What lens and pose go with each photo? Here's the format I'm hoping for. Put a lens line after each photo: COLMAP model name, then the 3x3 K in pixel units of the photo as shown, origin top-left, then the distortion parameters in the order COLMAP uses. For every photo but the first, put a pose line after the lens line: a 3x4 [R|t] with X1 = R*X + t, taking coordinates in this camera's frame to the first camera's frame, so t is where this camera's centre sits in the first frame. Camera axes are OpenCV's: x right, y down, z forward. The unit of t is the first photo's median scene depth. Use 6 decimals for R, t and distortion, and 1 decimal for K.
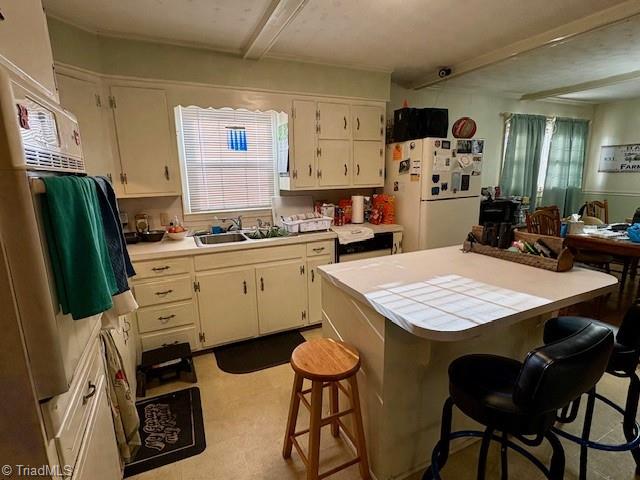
lens RADIAL K [[326.7, 0, 316.6], [0, 326.7, 238.4], [0, 0, 1]] dist [0.000139, -0.000258]
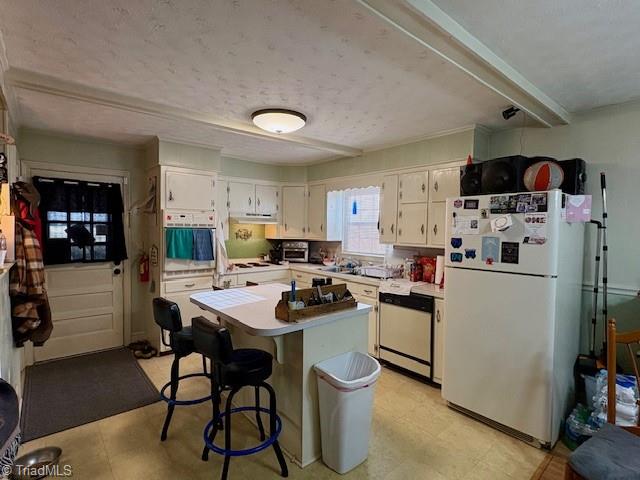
lens RADIAL K [[326.7, 0, 317.6], [0, 326.7, 236.8], [0, 0, 1]] dist [0.000139, -0.000258]
pose [[0.269845, 0.054512, -0.961360, 0.840574], [-0.203791, 0.979013, -0.001690, -0.095053], [0.941091, 0.196372, 0.275291, 0.321842]]
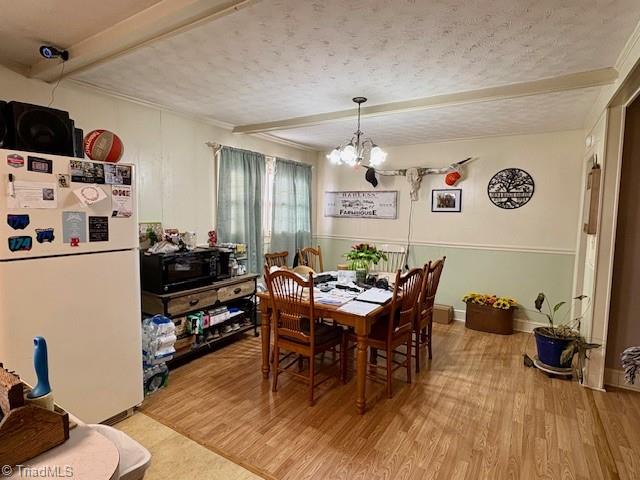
lens RADIAL K [[344.6, 0, 318.4], [0, 344.6, 241.5], [0, 0, 1]] dist [0.005996, 0.000498]
pose [[0.842439, -0.011291, 0.538674, 0.368770], [0.069955, 0.993610, -0.088575, -0.046558], [-0.534232, 0.112302, 0.837845, 0.176578]]
